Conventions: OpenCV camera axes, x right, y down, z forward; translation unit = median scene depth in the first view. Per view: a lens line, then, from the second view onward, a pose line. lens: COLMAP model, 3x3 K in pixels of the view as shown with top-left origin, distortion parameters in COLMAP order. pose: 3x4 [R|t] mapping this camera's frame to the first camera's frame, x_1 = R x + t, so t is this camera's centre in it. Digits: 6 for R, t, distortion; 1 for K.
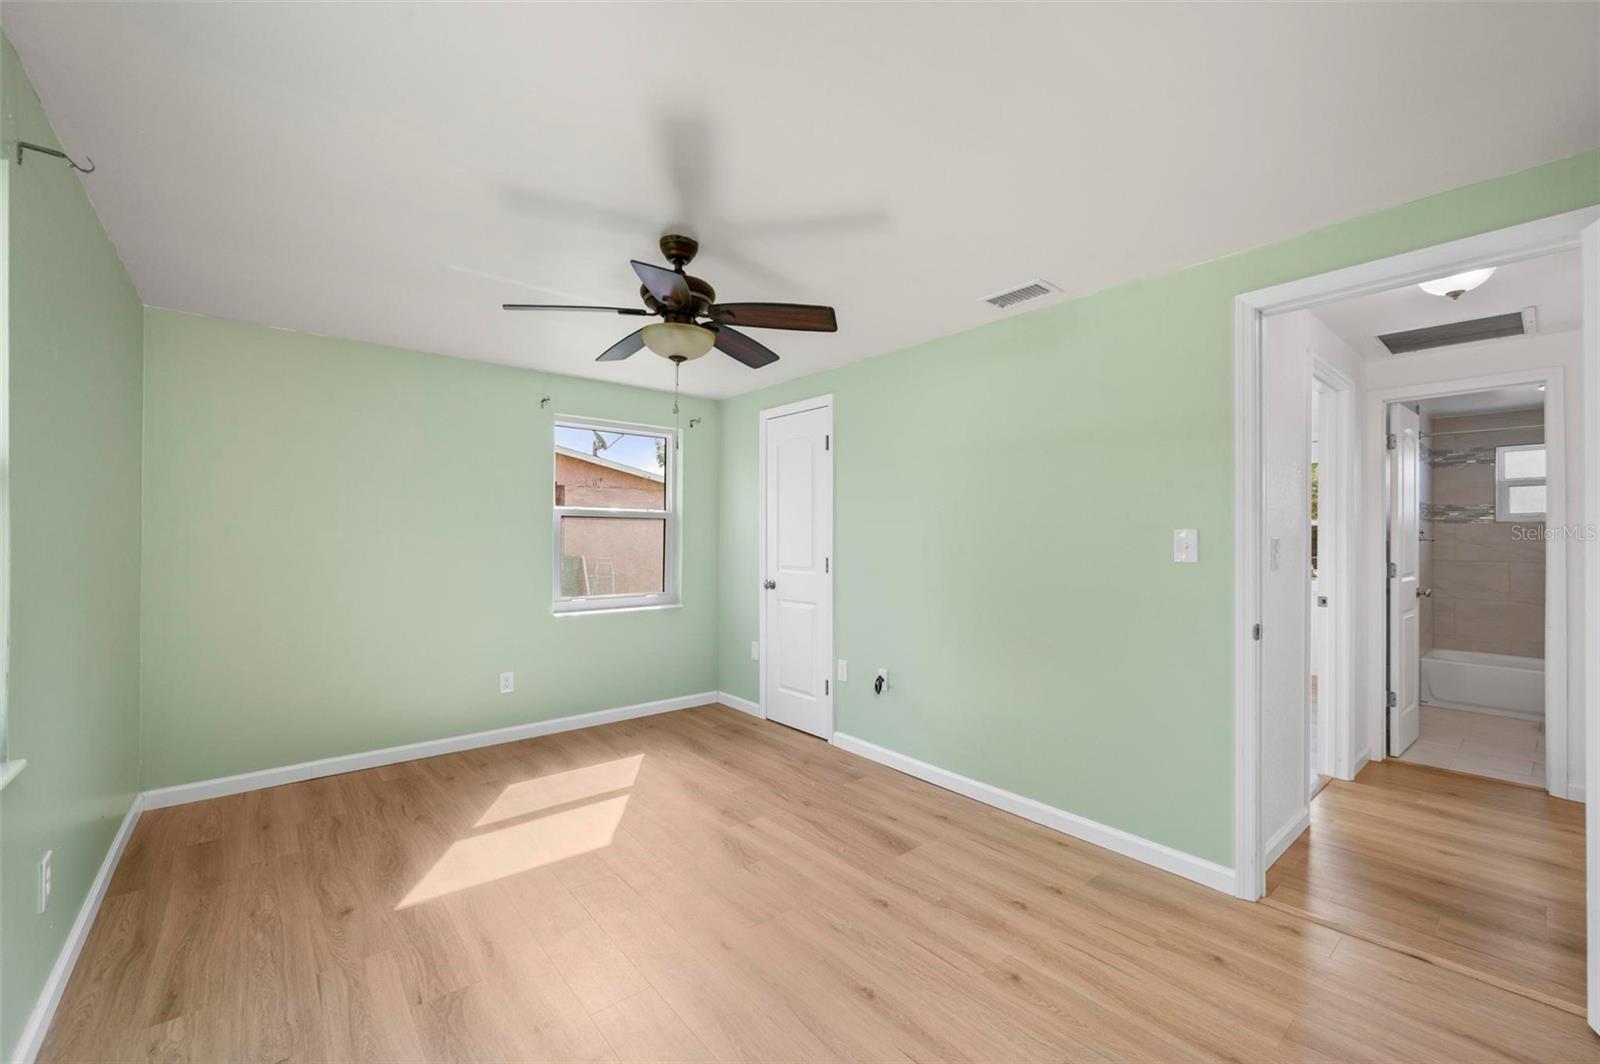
lens RADIAL K [[639.2, 0, 807.7], [0, 639.2, 534.8], [0, 0, 1]] dist [-0.001190, -0.000148]
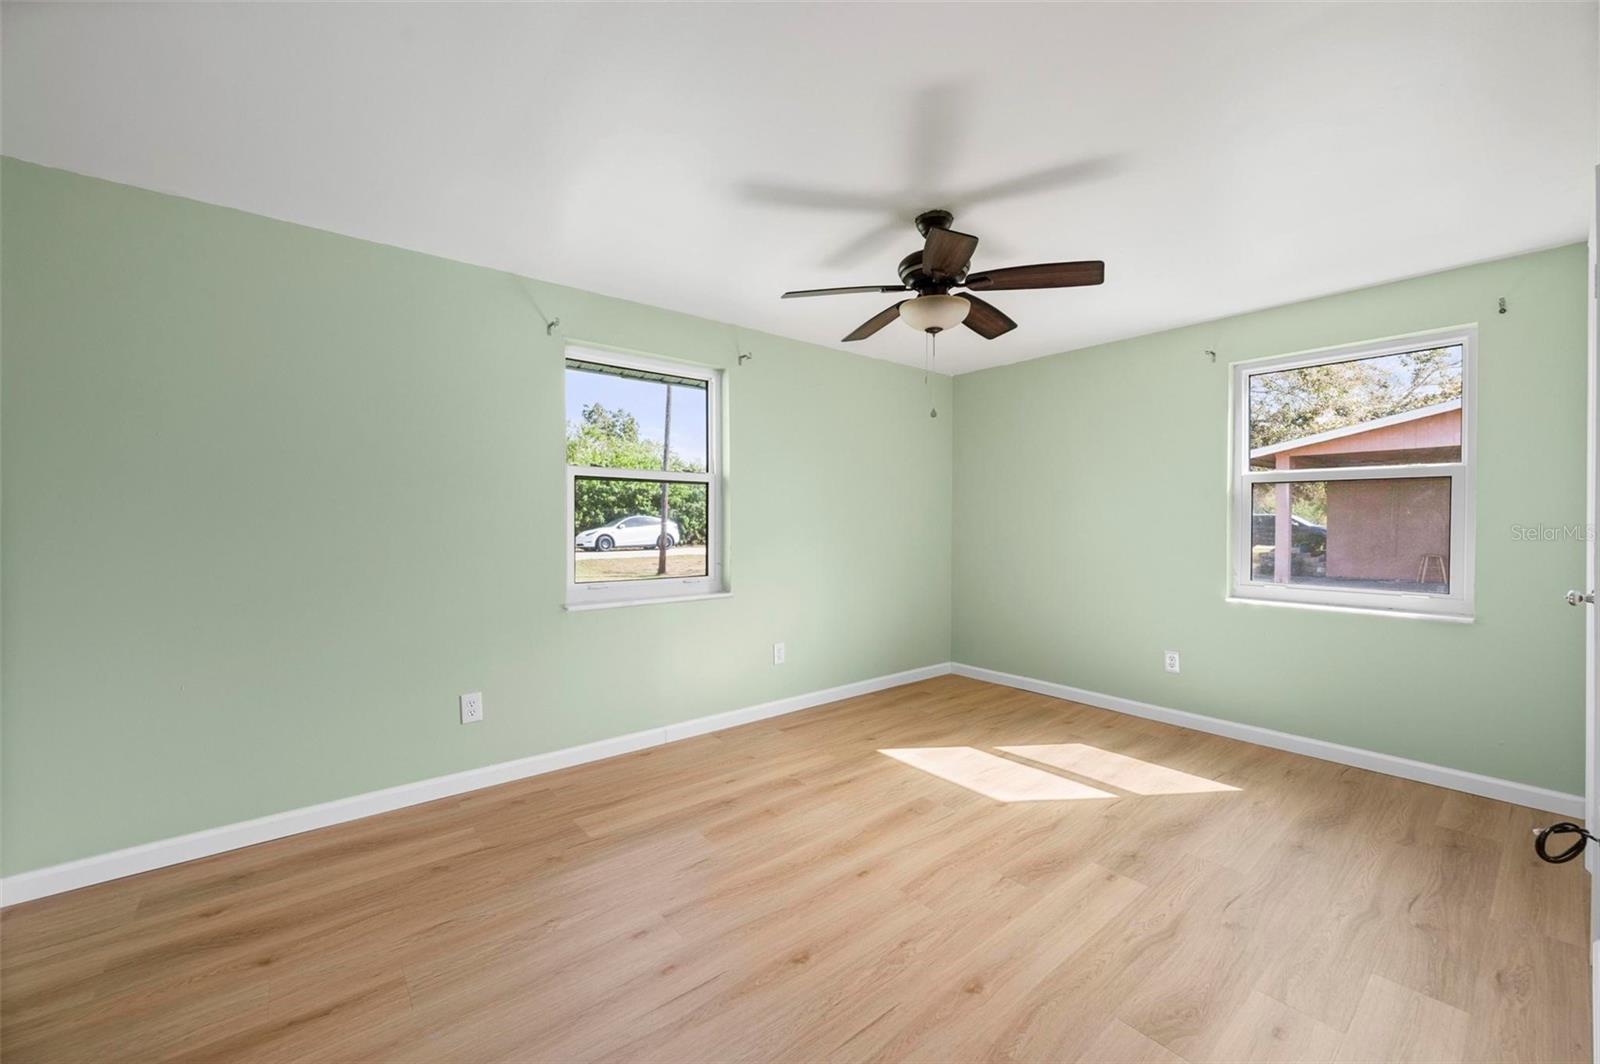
lens RADIAL K [[629.4, 0, 800.0], [0, 629.4, 532.0], [0, 0, 1]] dist [0.000603, 0.000538]
pose [[-0.021152, 0.013060, -0.999691, 0.650932], [0.006039, 0.999898, 0.012935, 0.029028], [0.999758, -0.005763, -0.021228, 0.632303]]
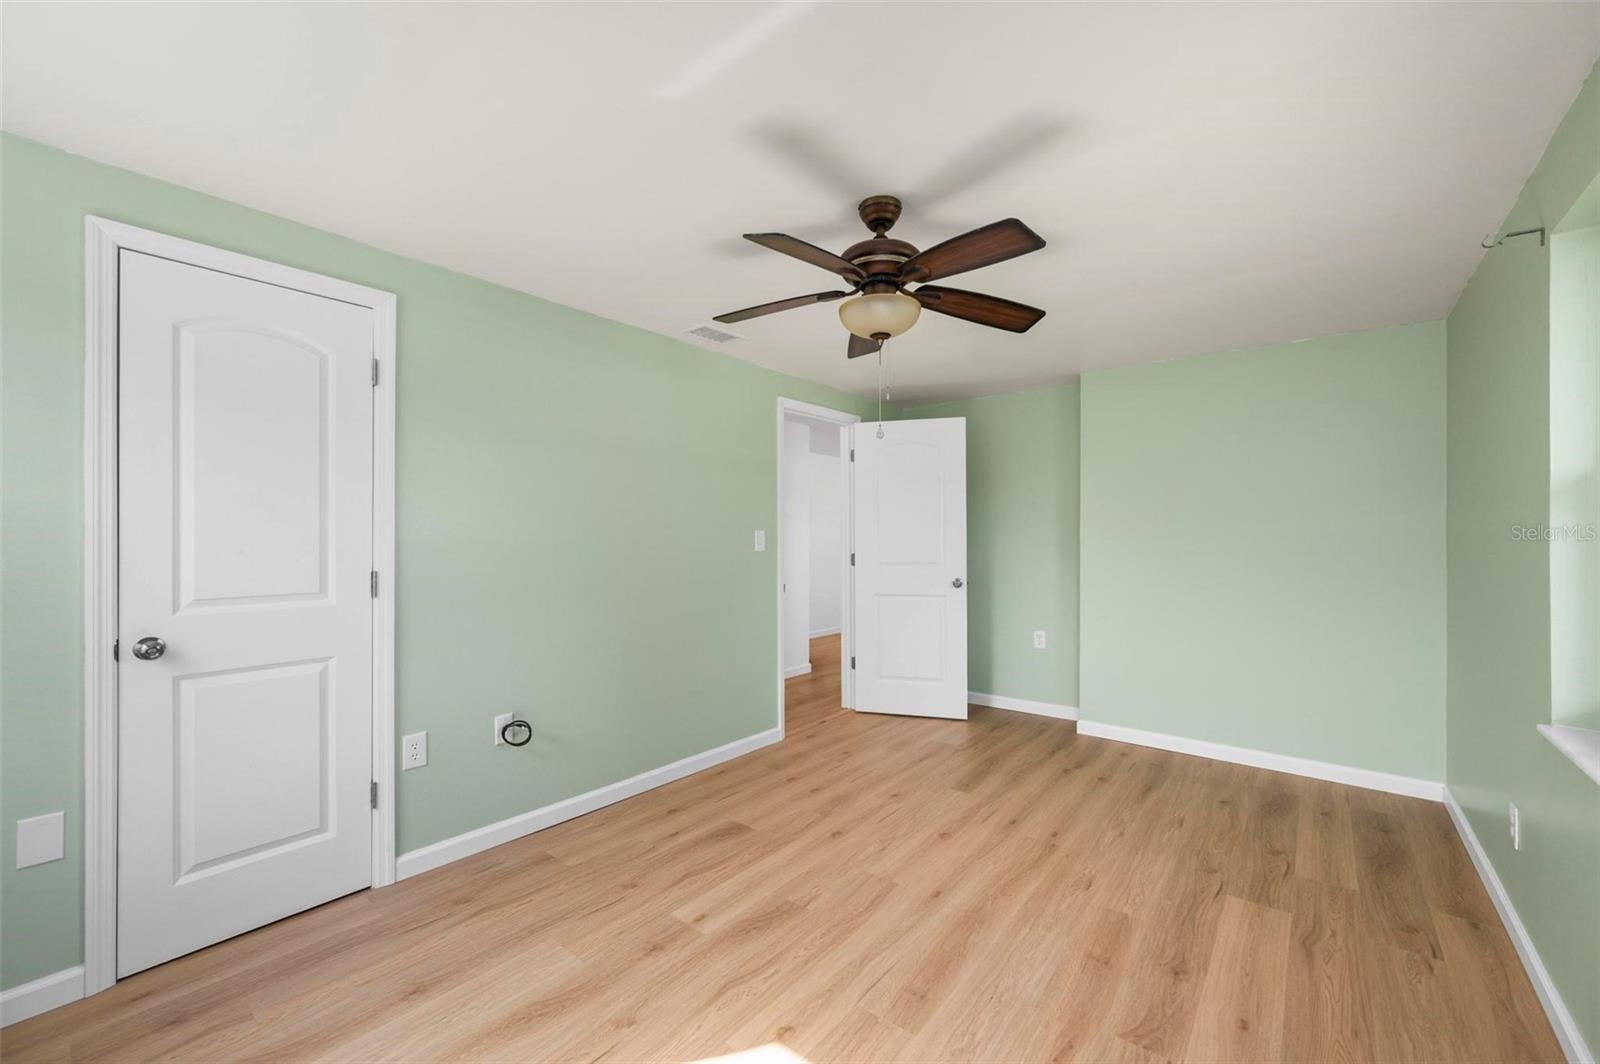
lens RADIAL K [[629.4, 0, 800.0], [0, 629.4, 532.0], [0, 0, 1]] dist [0.000603, 0.000538]
pose [[-0.173370, 0.000582, 0.984857, -0.825796], [-0.009527, 0.999952, -0.002268, -0.002524], [-0.984811, -0.009776, -0.173356, 0.993805]]
